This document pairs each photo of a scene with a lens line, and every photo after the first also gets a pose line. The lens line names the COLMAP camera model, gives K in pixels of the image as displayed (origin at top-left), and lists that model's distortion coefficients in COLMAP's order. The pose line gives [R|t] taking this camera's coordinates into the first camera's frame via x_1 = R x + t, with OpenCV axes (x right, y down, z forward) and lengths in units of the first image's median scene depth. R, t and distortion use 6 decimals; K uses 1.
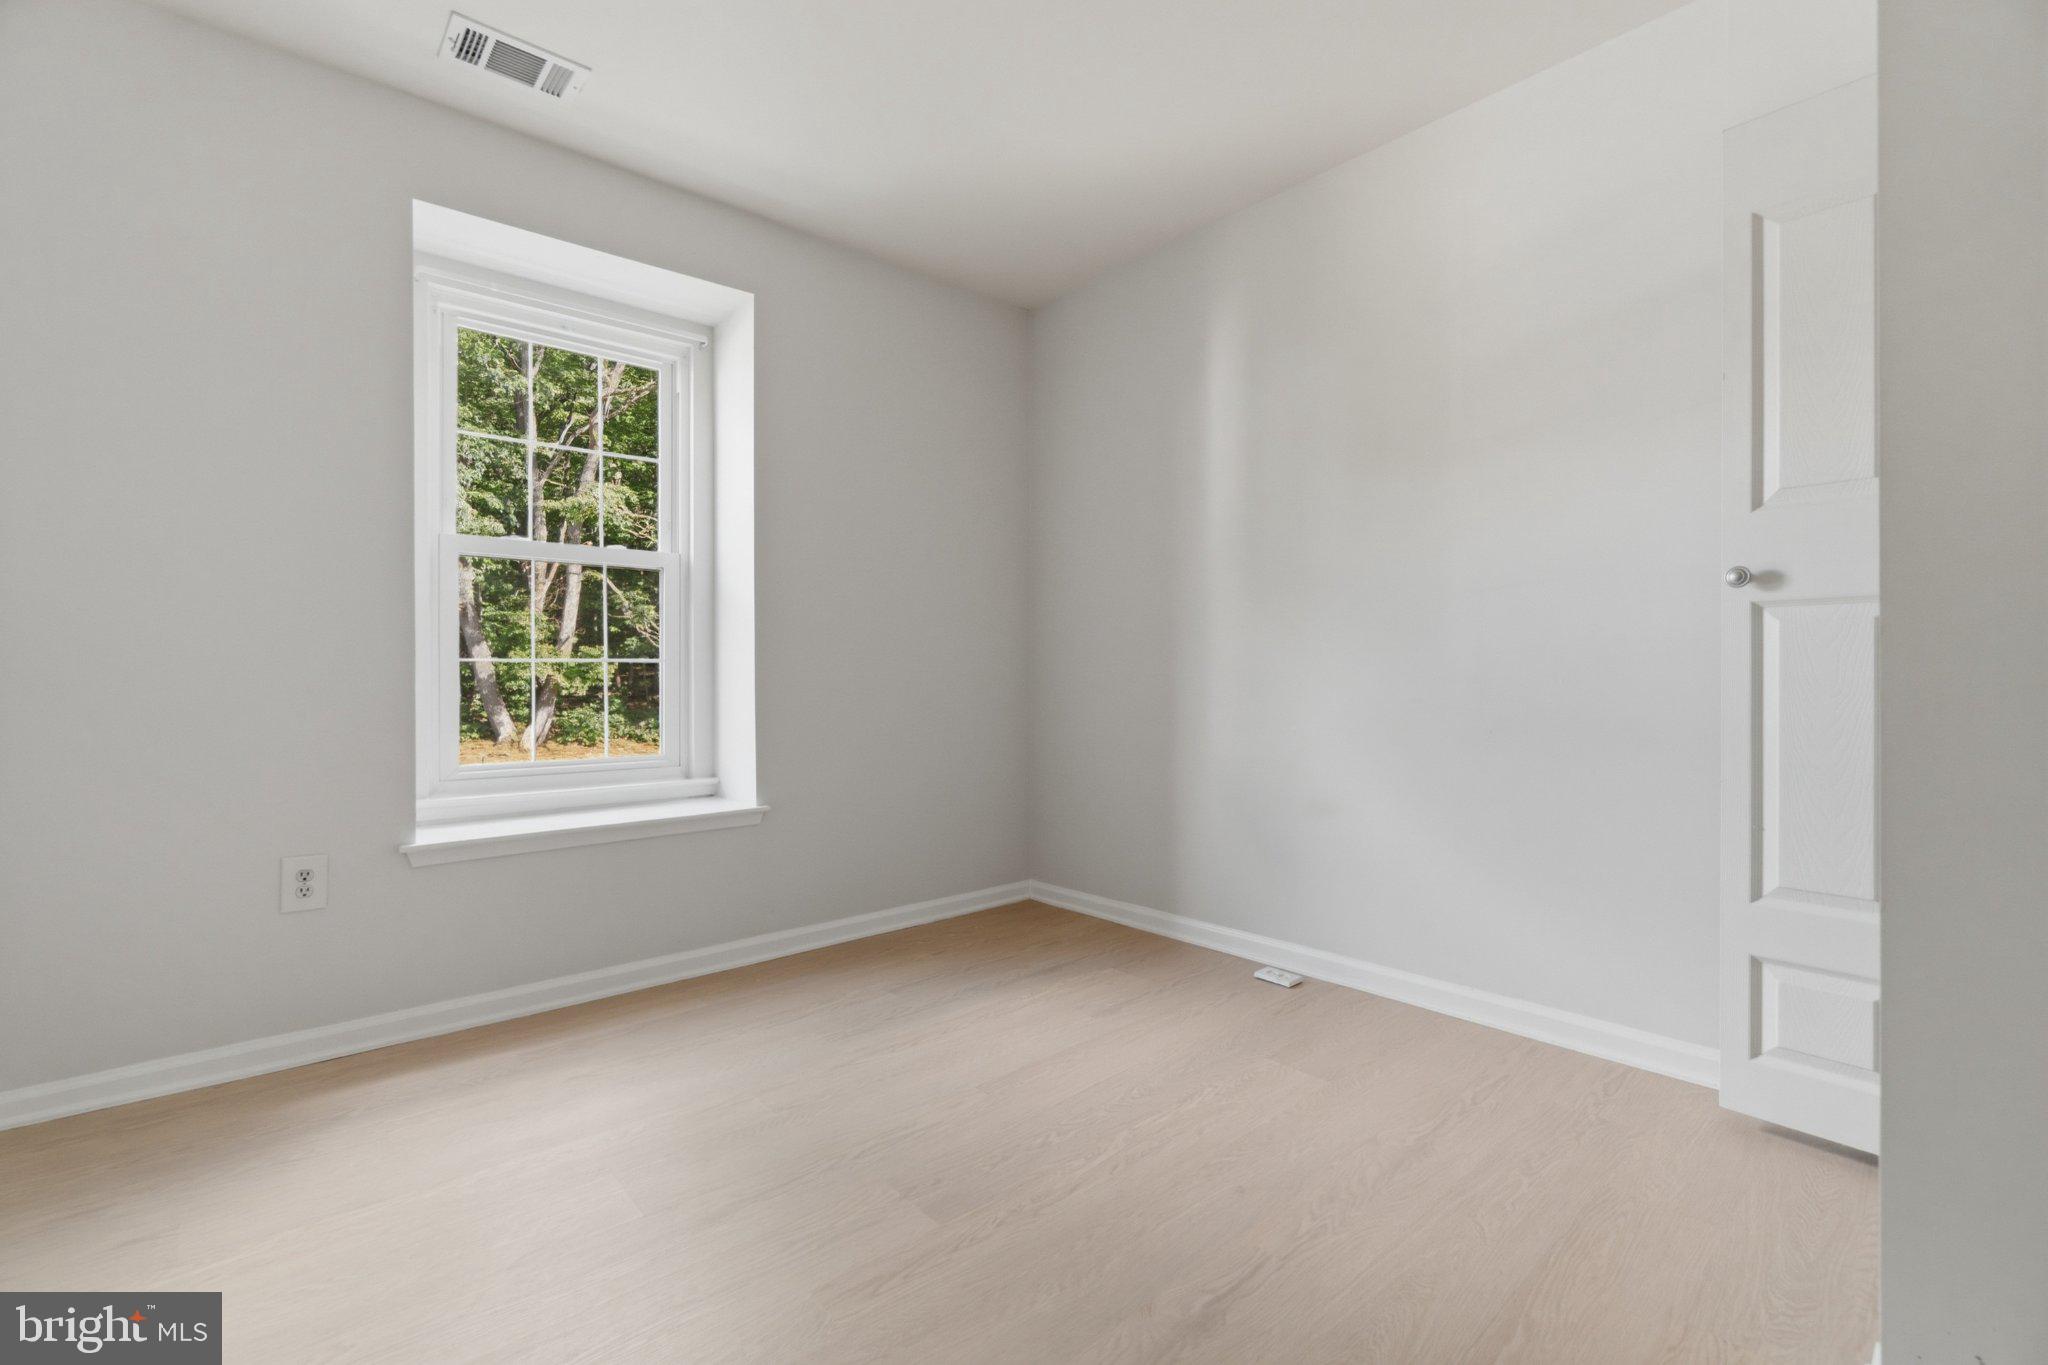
lens RADIAL K [[889.9, 0, 1025.7], [0, 889.9, 676.8], [0, 0, 1]] dist [-0.010470, 0.000522]
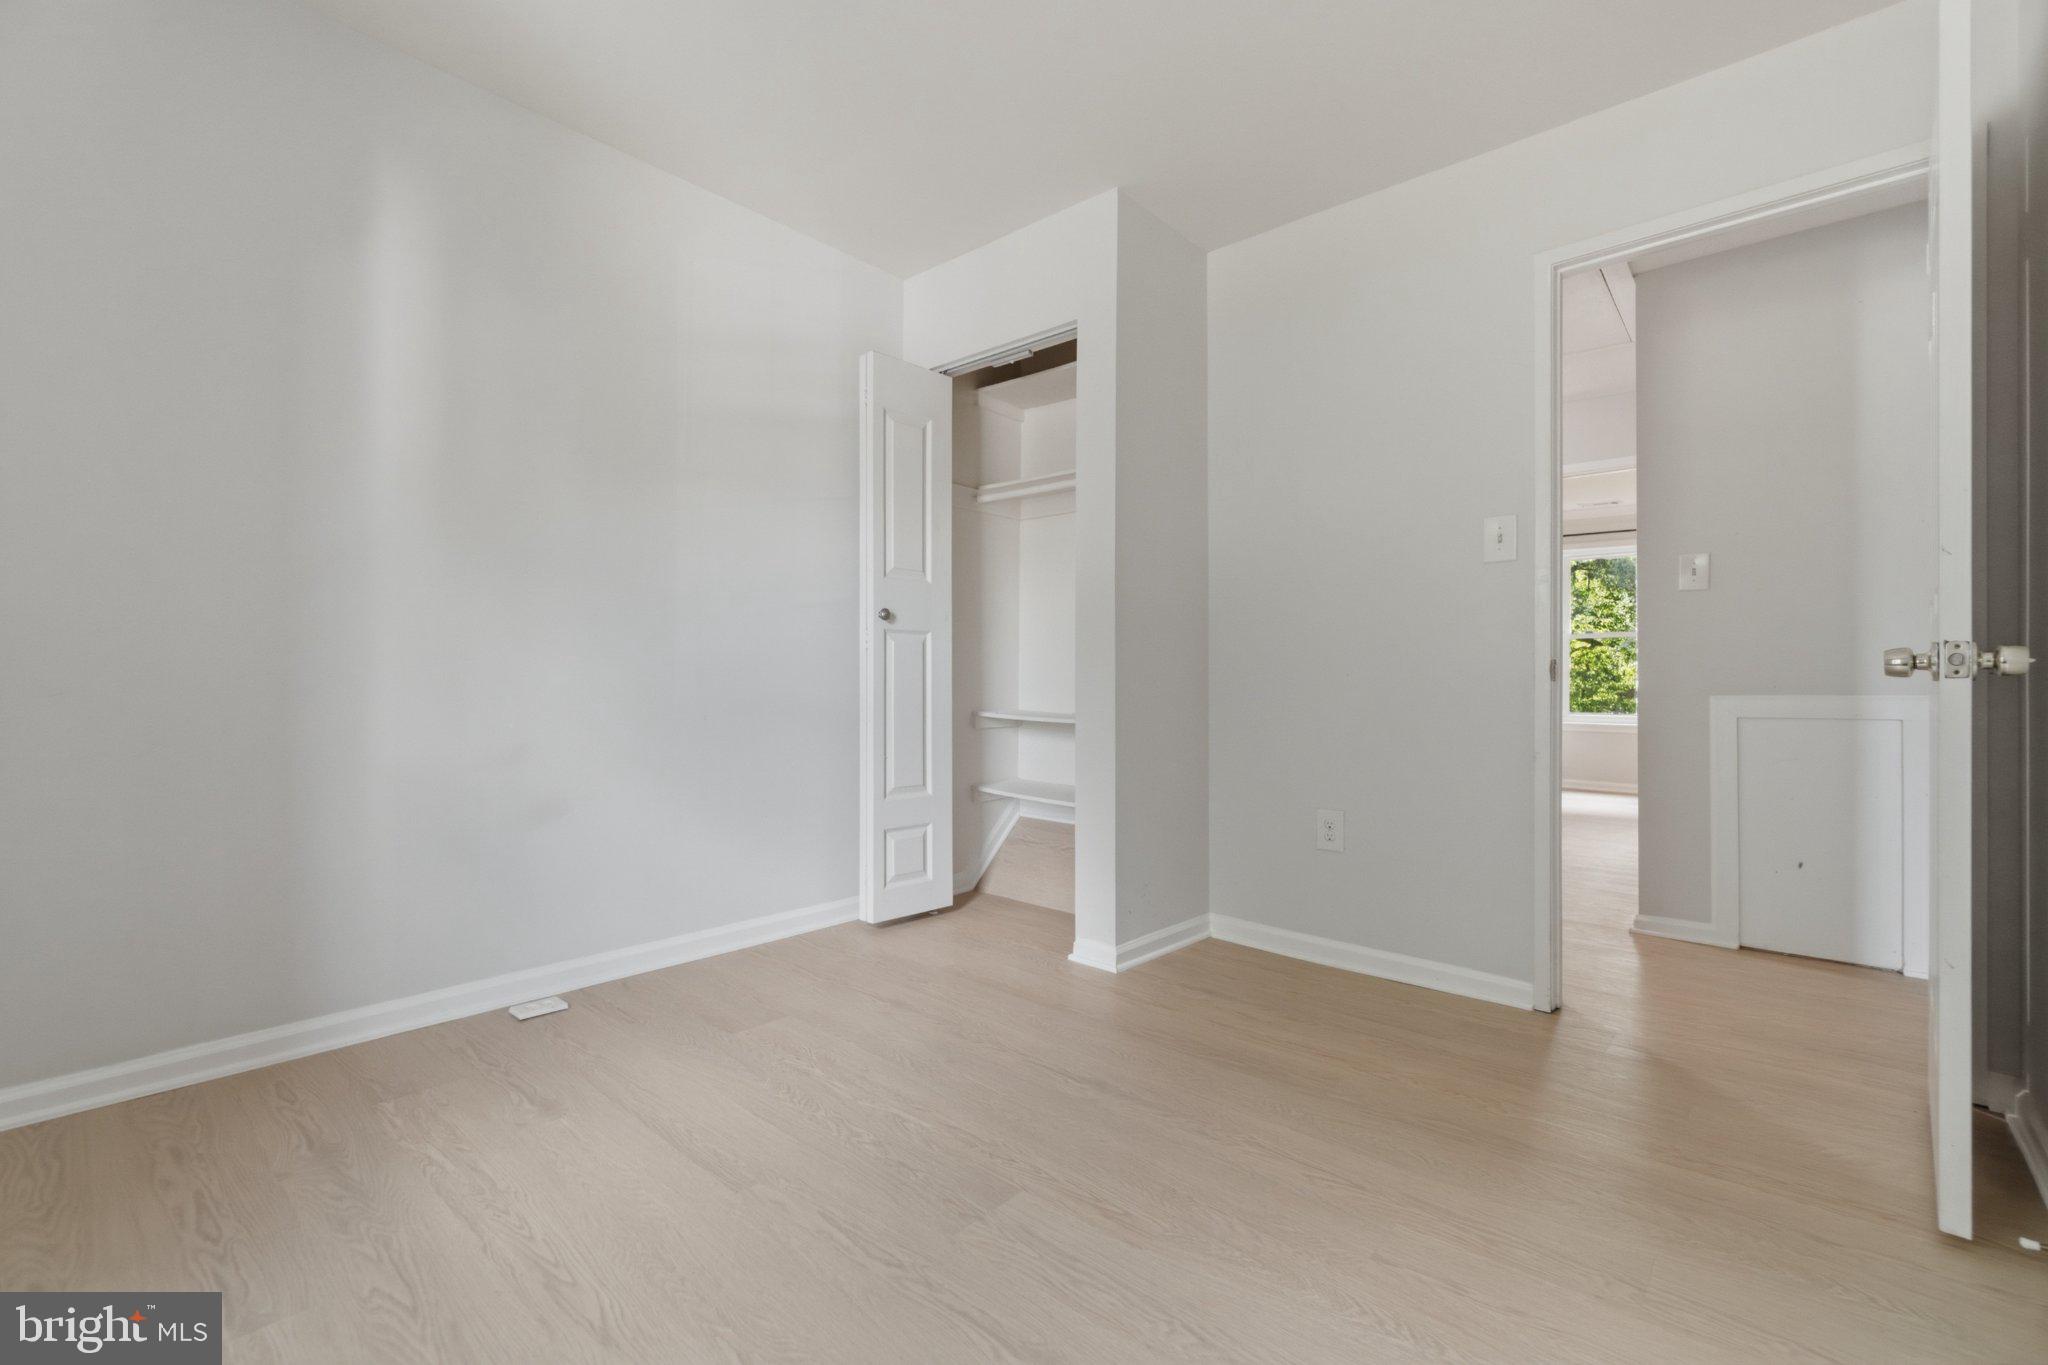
lens RADIAL K [[889.9, 0, 1014.9], [0, 889.9, 676.6], [0, 0, 1]] dist [-0.010470, 0.000522]
pose [[-0.126856, -0.002543, 0.991918, -0.781752], [-0.012265, 0.999924, 0.000995, 0.005354], [-0.991845, -0.012040, -0.126877, 0.790086]]
